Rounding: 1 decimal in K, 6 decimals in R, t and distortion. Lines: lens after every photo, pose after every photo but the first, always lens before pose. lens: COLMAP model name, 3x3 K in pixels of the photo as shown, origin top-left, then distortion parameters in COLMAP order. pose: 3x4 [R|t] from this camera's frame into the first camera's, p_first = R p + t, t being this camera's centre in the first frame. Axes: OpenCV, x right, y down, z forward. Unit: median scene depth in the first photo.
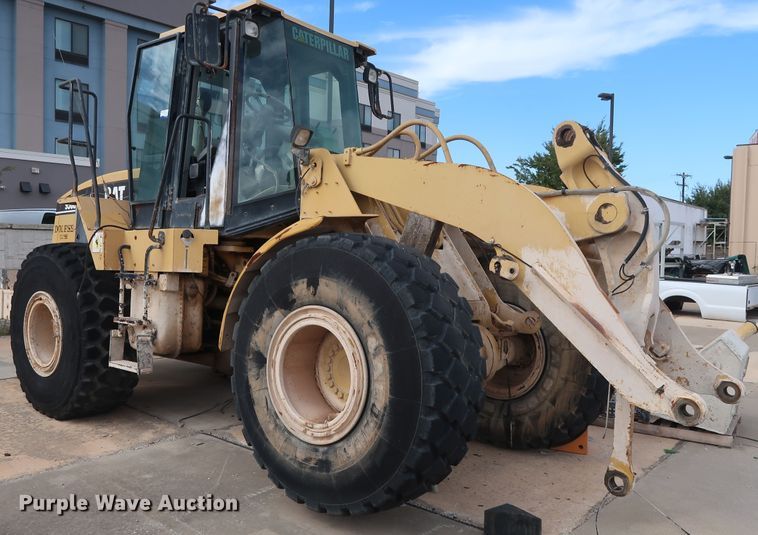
lens RADIAL K [[689.3, 0, 379.0], [0, 689.3, 267.5], [0, 0, 1]] dist [-0.008447, -0.025017]
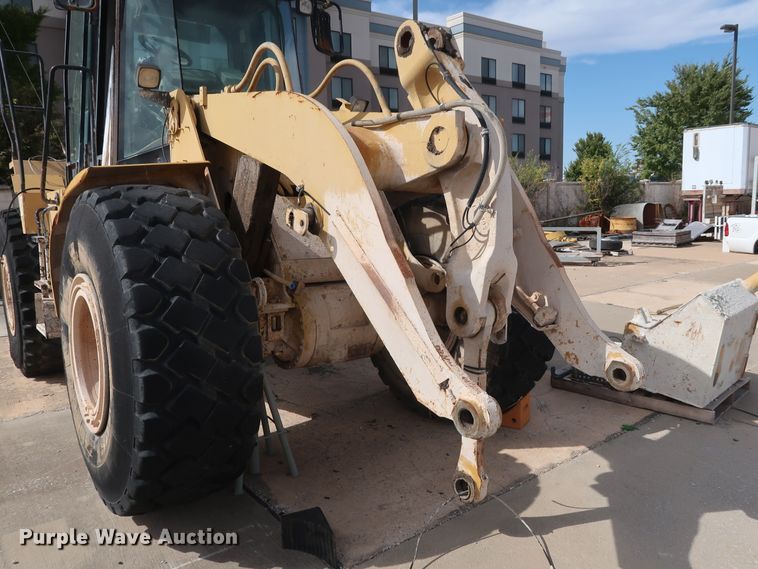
lens RADIAL K [[618.6, 0, 379.0], [0, 618.6, 284.5], [0, 0, 1]] dist [-0.010250, -0.020632]
pose [[0.977692, -0.016935, -0.209361, 0.317205], [0.039990, 0.993521, 0.106383, 0.002146], [0.206203, -0.112382, 0.972034, 0.248767]]
